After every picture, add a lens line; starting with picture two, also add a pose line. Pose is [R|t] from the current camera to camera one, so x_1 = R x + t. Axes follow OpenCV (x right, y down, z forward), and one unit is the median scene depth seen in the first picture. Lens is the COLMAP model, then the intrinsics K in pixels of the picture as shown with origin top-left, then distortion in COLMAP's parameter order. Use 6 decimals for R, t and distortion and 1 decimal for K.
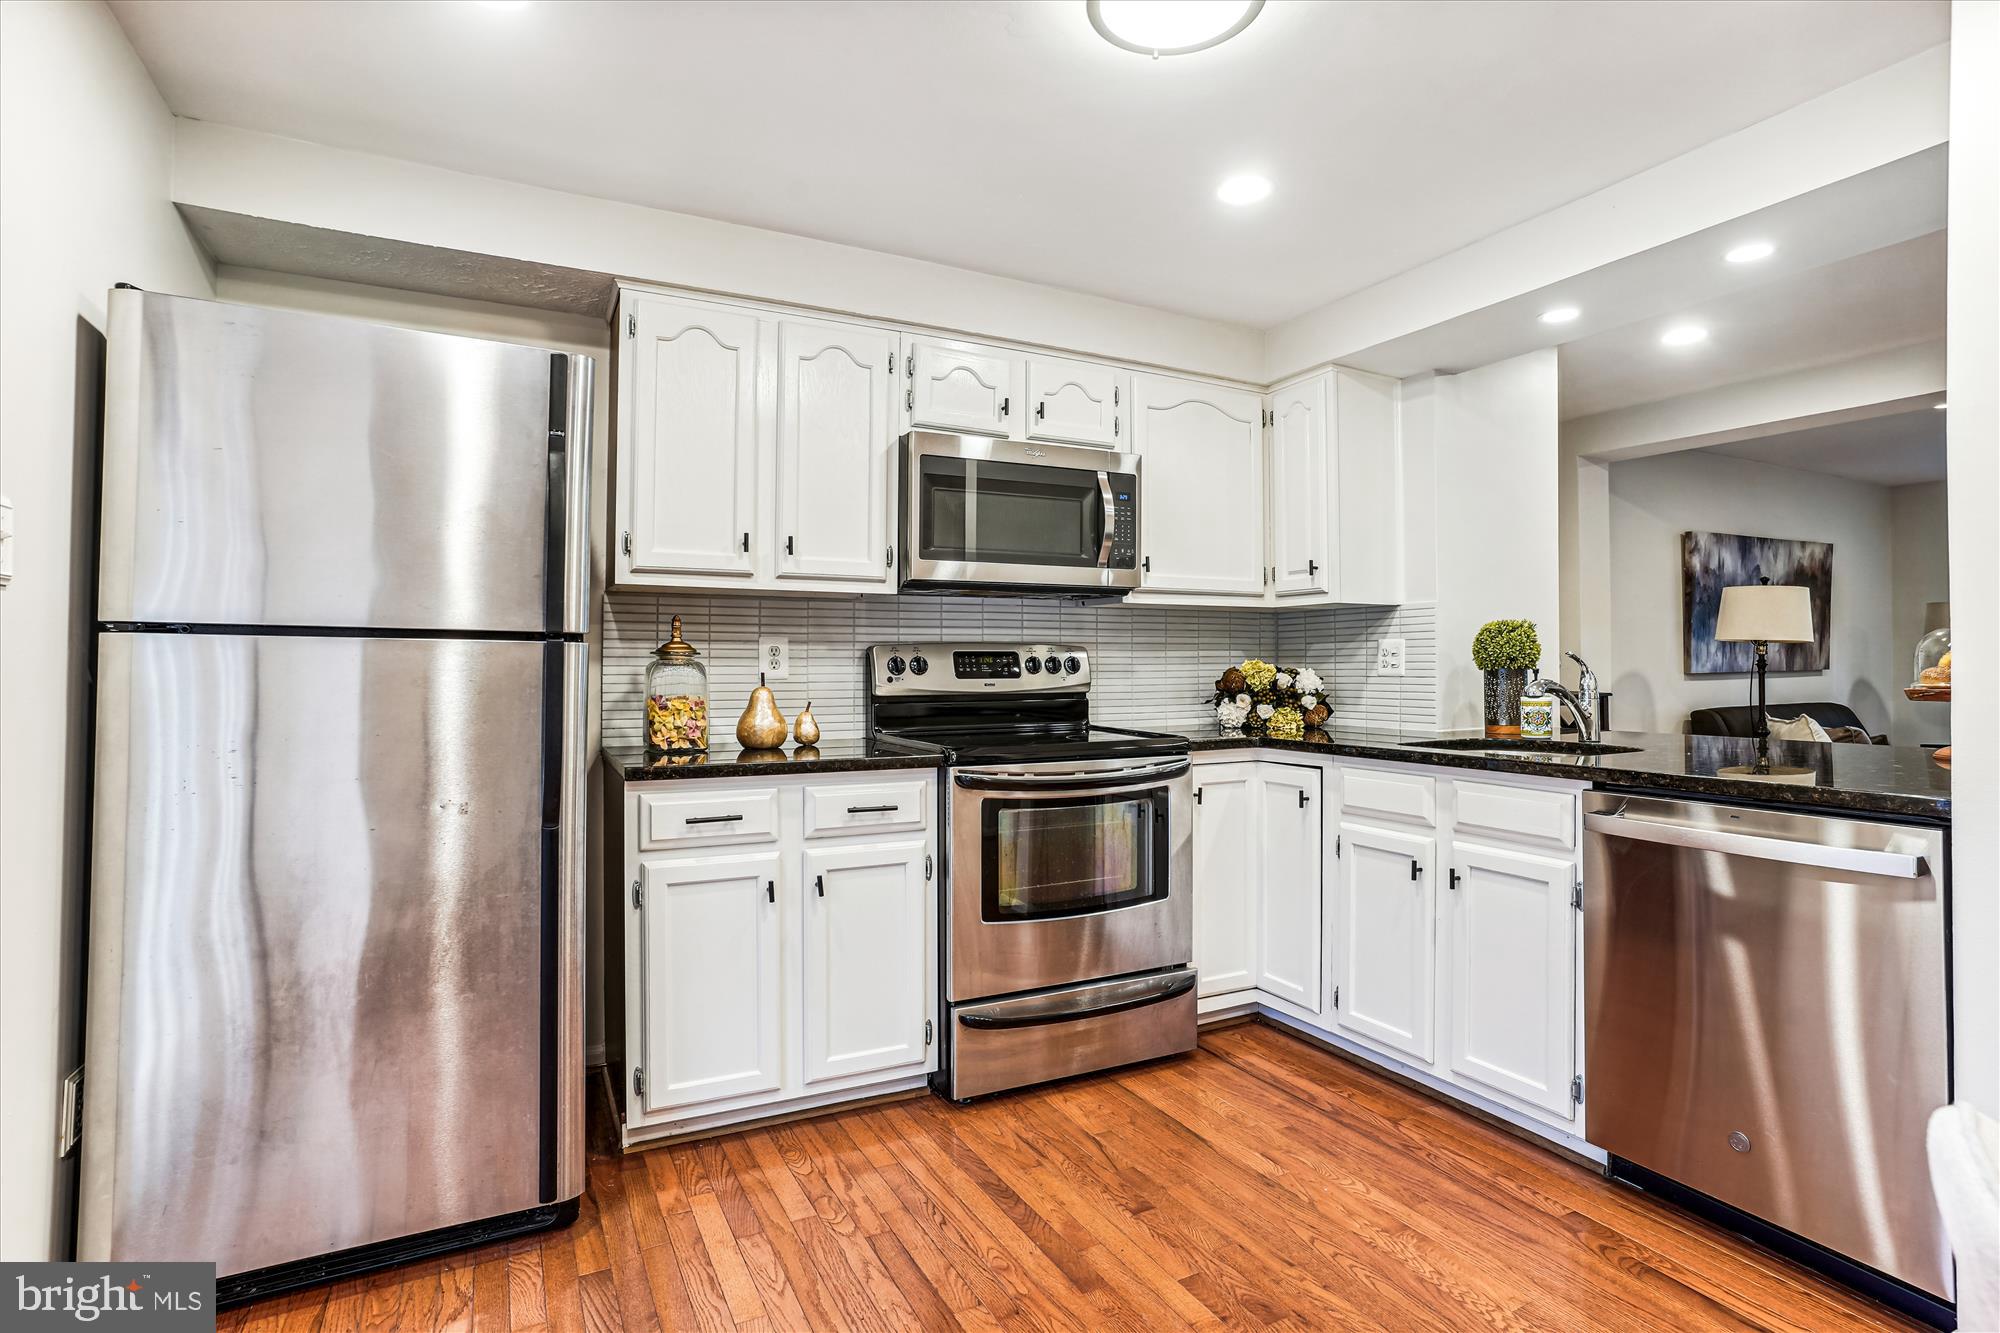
lens RADIAL K [[1000.1, 0, 994.9], [0, 1000.1, 659.3], [0, 0, 1]] dist [-0.039208, 0.022405]
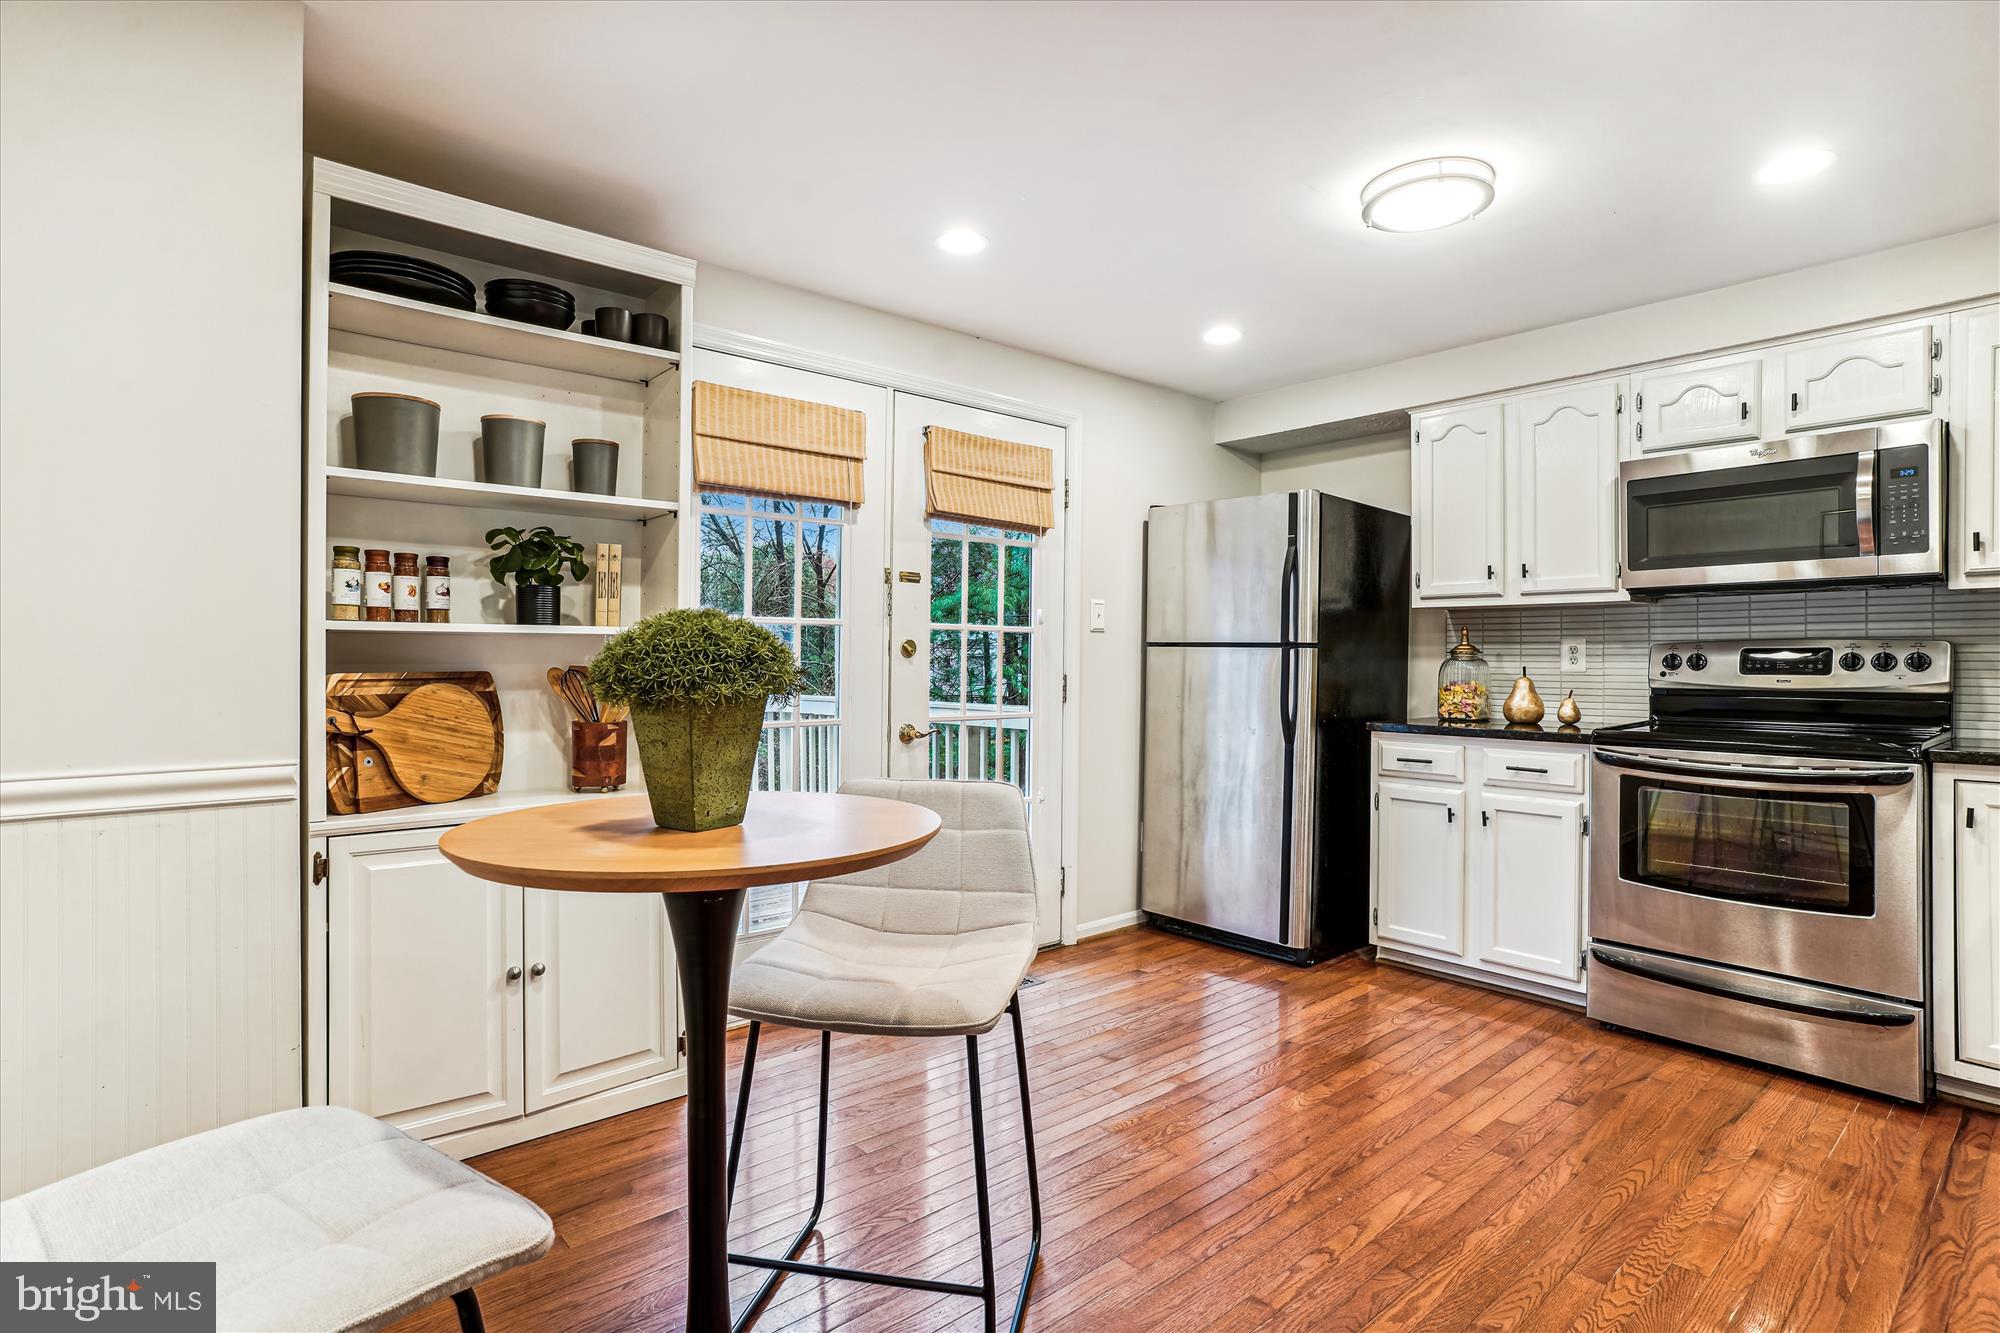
lens RADIAL K [[1000.1, 0, 1032.9], [0, 1000.1, 657.1], [0, 0, 1]] dist [-0.039208, 0.022405]
pose [[0.252282, -0.002737, -0.967650, 0.859485], [0.001616, 0.999996, -0.002408, 0.003054], [0.967652, -0.000956, 0.252285, 0.034509]]
